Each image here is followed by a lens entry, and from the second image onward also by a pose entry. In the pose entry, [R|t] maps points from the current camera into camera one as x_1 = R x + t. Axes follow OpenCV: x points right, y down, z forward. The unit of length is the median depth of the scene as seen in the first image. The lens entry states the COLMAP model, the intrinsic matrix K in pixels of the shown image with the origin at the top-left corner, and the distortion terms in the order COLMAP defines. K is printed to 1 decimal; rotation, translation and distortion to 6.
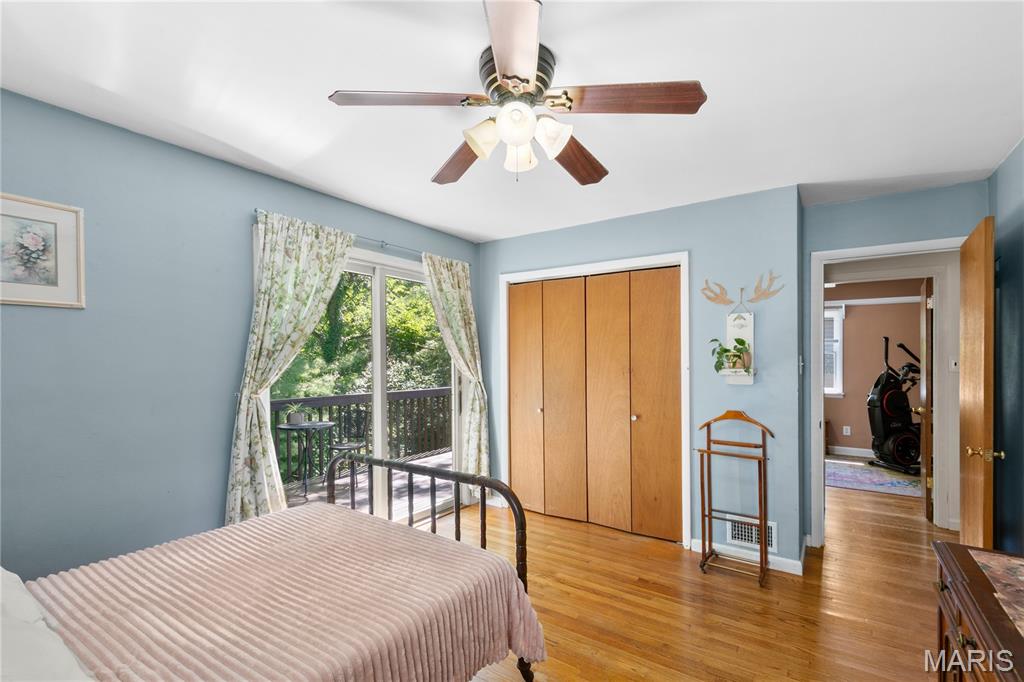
lens RADIAL K [[469.3, 0, 514.9], [0, 469.3, 356.9], [0, 0, 1]] dist [0.017616, 0.000101]
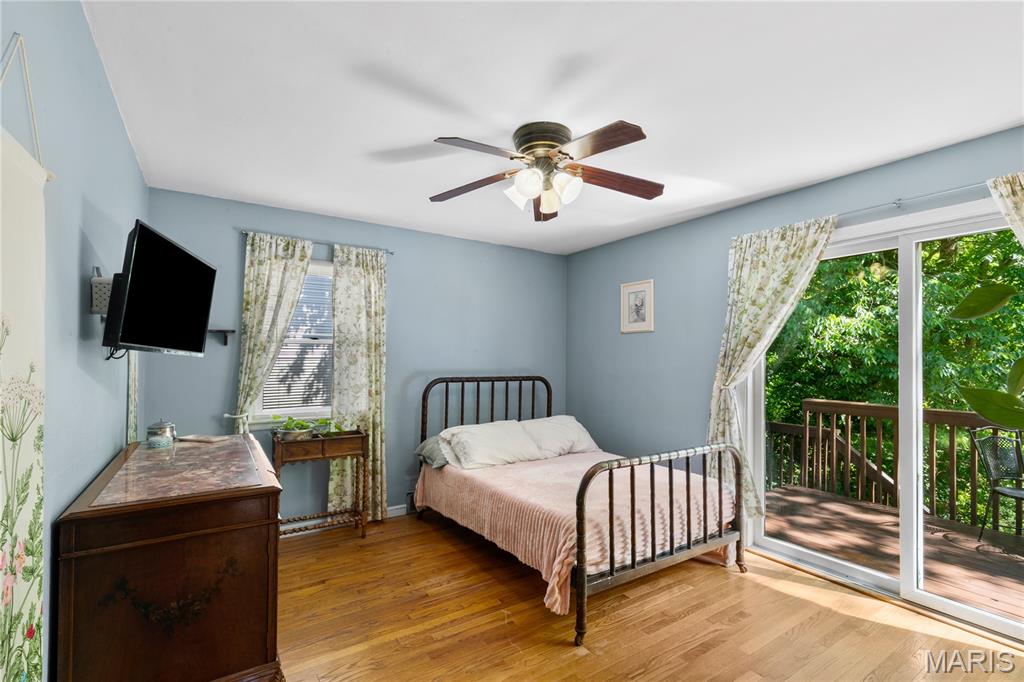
lens RADIAL K [[469.3, 0, 514.9], [0, 469.3, 356.9], [0, 0, 1]] dist [0.017616, 0.000101]
pose [[-0.395470, 0.002261, -0.918476, 0.811422], [0.000553, 0.999997, 0.002224, -0.002676], [0.918479, 0.000372, -0.395470, 0.951242]]
